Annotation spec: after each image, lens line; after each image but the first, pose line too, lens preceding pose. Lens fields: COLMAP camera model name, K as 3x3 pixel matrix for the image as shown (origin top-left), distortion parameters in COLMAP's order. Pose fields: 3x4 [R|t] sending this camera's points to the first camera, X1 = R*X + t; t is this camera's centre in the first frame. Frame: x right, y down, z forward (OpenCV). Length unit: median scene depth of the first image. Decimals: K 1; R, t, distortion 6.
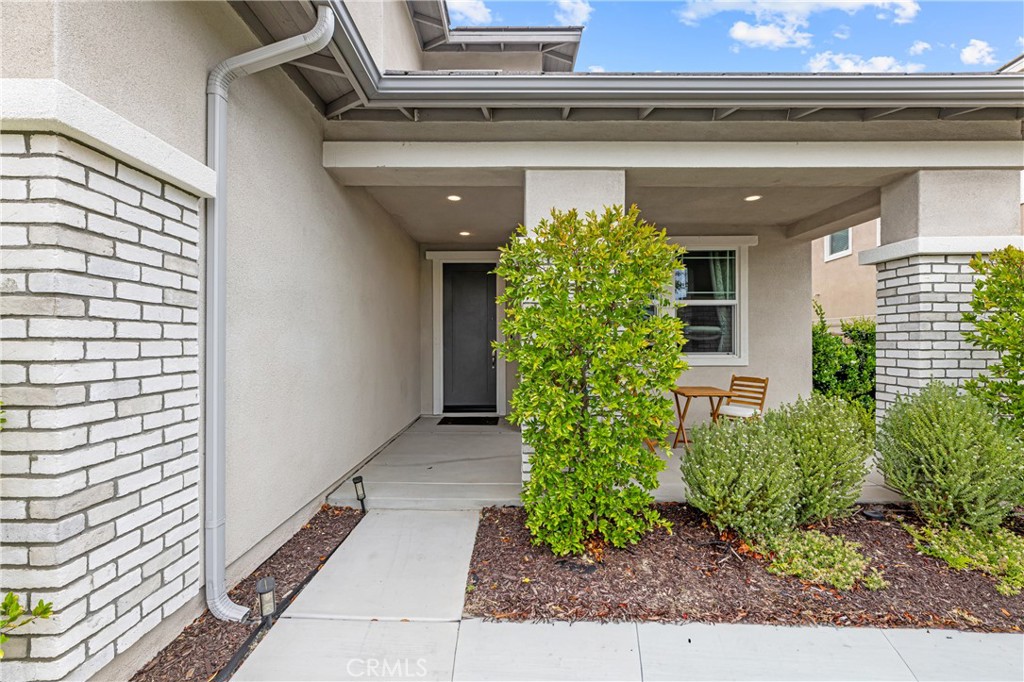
lens RADIAL K [[408.4, 0, 508.8], [0, 408.4, 342.8], [0, 0, 1]] dist [-0.006765, 0.000139]
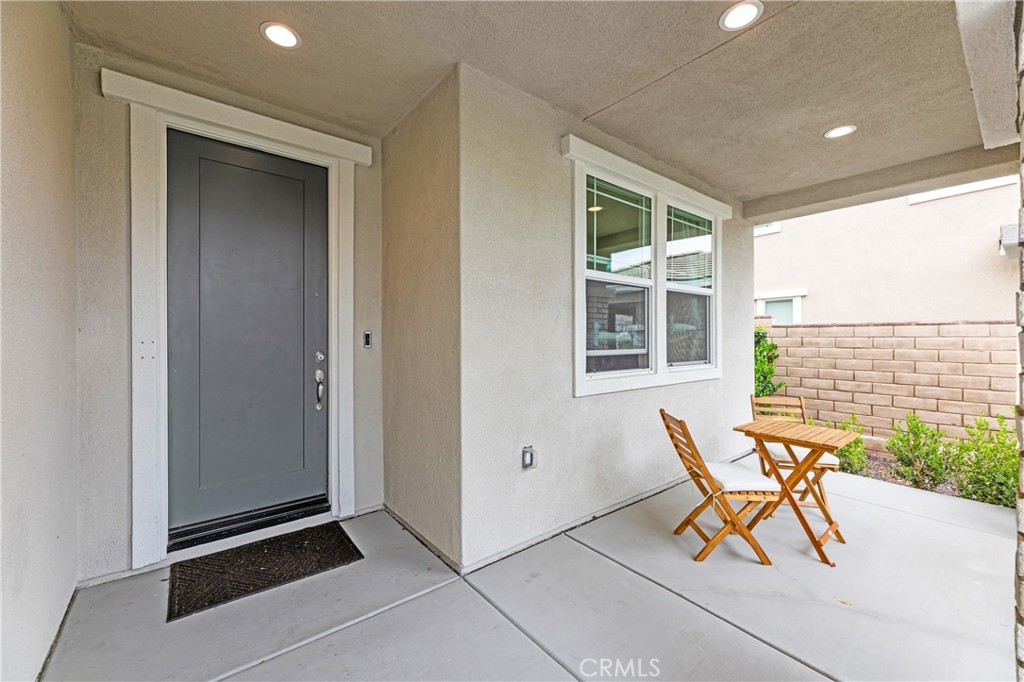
lens RADIAL K [[405.8, 0, 512.0], [0, 405.8, 341.0], [0, 0, 1]] dist [0.000767, 0.000090]
pose [[0.775127, -0.003958, 0.631793, -0.173532], [0.005124, 0.999987, -0.000023, -0.011985], [-0.631785, 0.003255, 0.775137, 0.616839]]
